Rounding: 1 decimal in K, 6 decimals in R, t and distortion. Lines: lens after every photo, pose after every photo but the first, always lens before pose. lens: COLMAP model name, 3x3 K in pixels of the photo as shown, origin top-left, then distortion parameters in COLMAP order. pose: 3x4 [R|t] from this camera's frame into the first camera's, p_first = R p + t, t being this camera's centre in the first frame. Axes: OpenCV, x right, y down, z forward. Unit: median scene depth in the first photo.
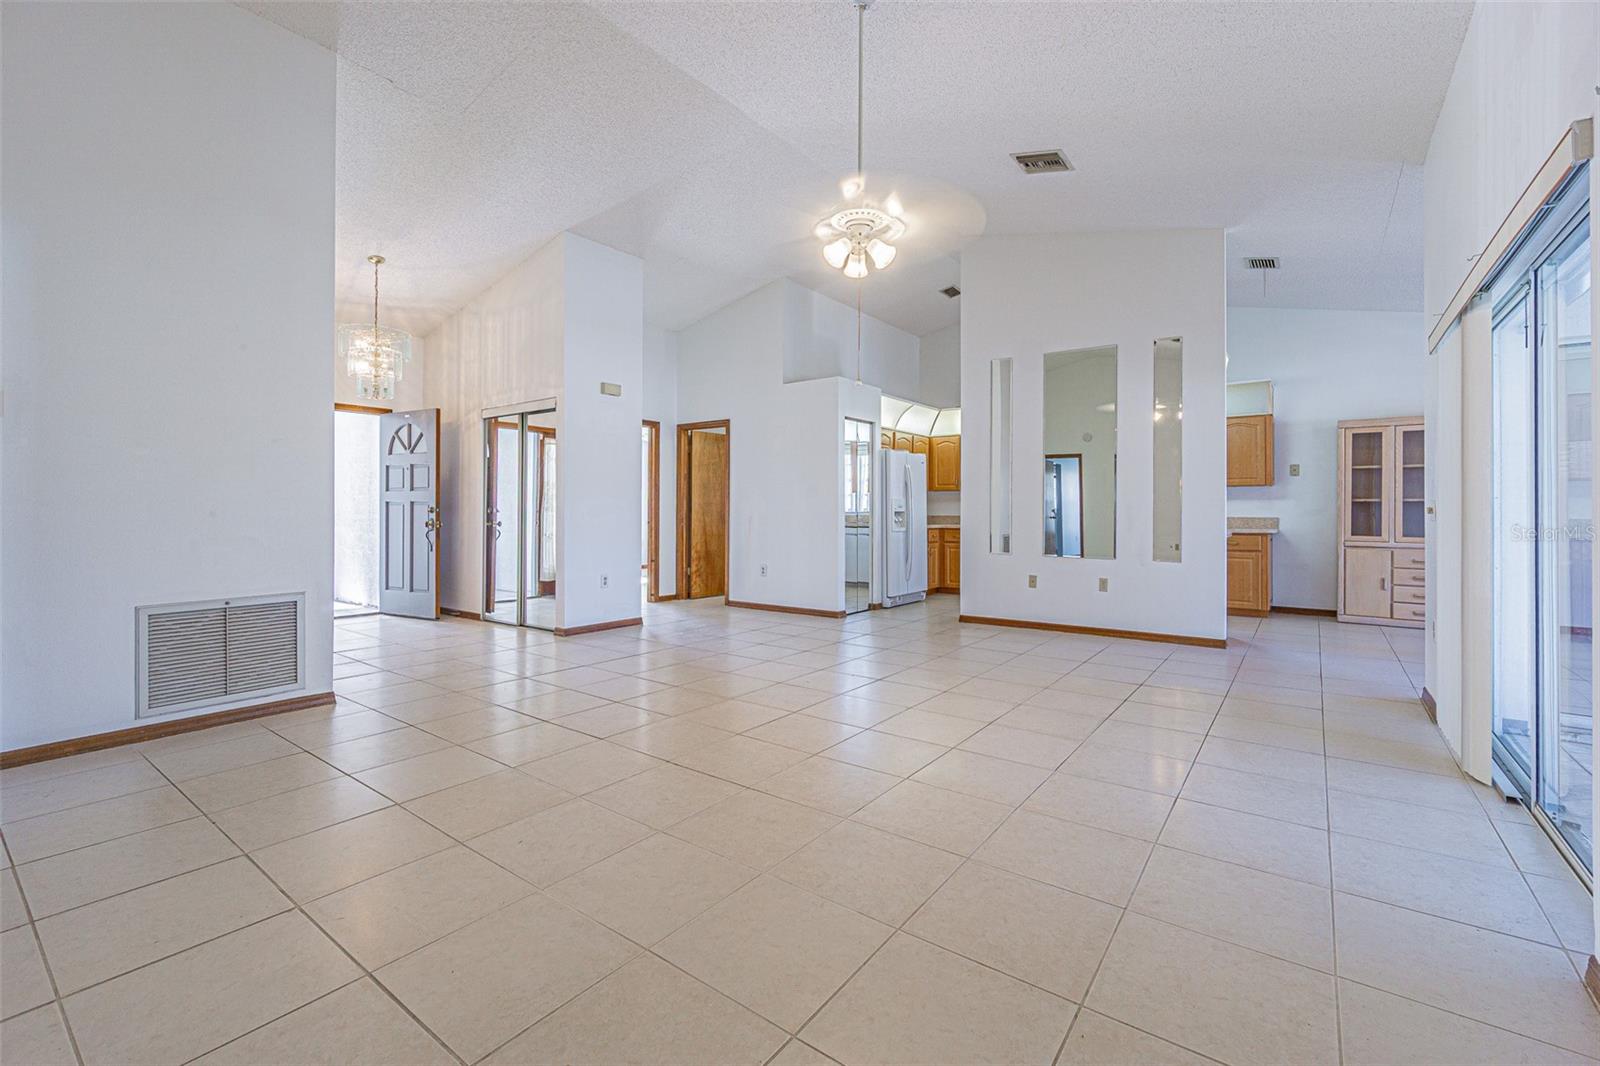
lens RADIAL K [[685.9, 0, 786.7], [0, 685.9, 526.1], [0, 0, 1]] dist [0.000592, 0.000048]
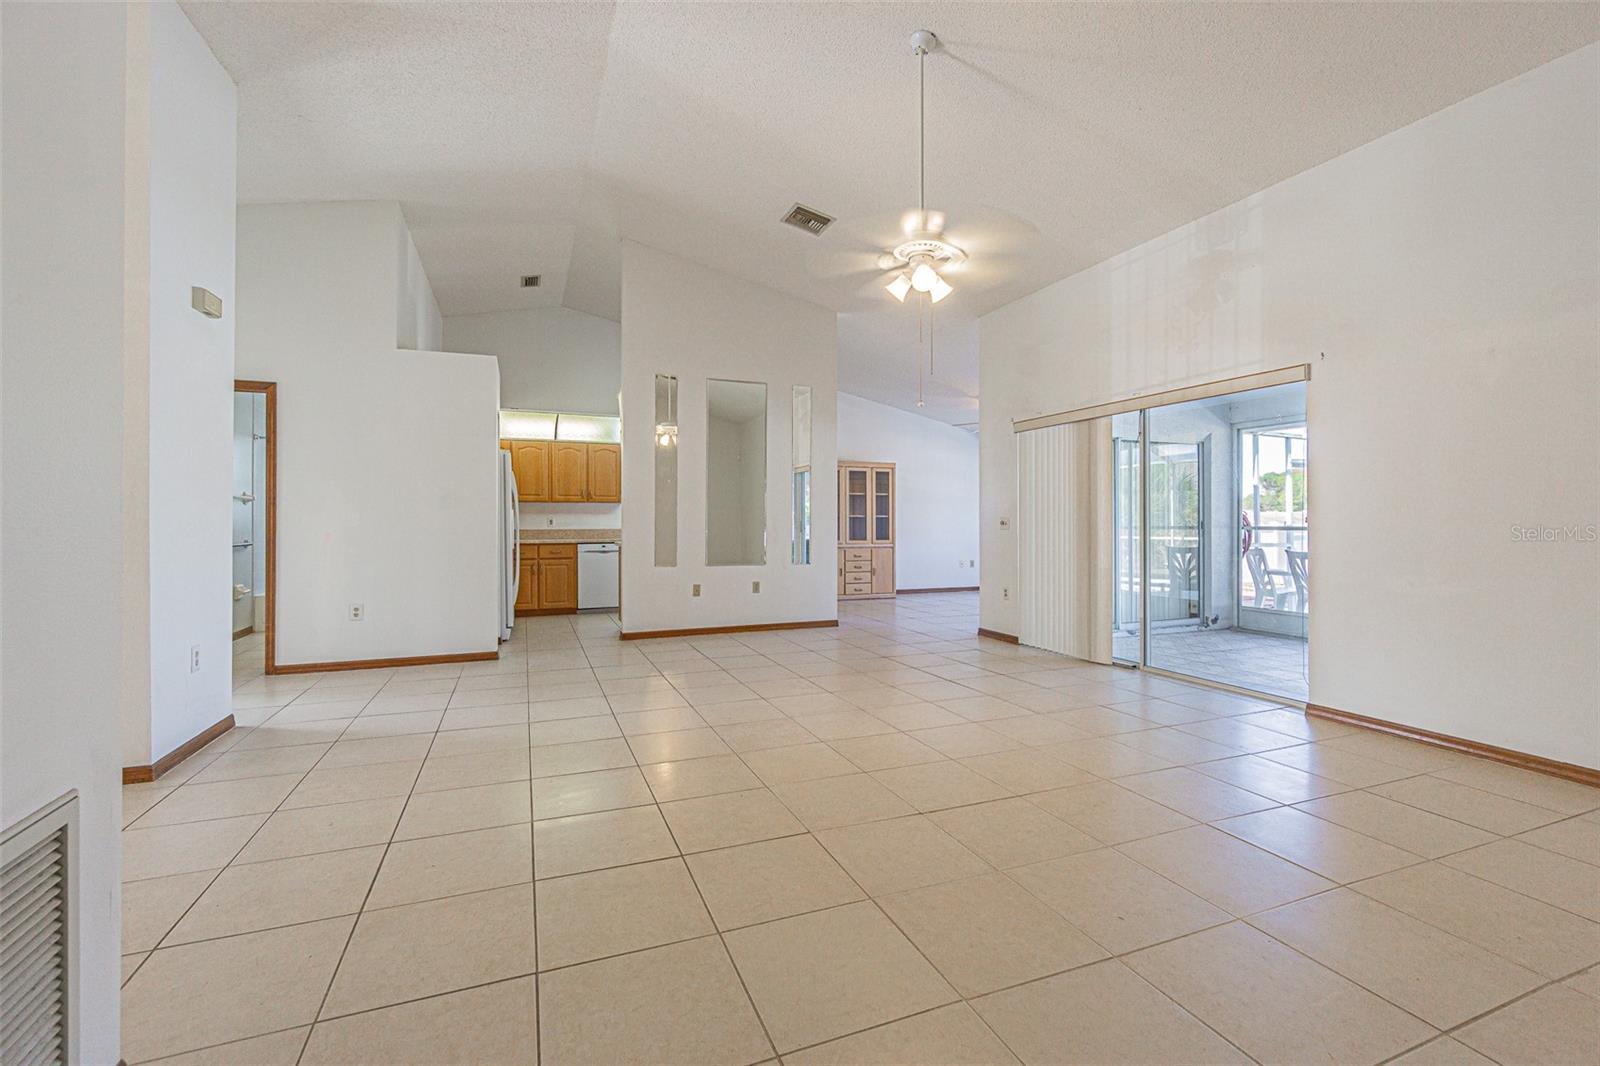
lens RADIAL K [[685.9, 0, 786.7], [0, 685.9, 526.1], [0, 0, 1]] dist [0.000592, 0.000048]
pose [[0.519023, -0.005653, 0.854742, -0.532055], [0.020778, 0.999766, -0.006005, -0.011122], [-0.854508, 0.020877, 0.519019, 0.361920]]
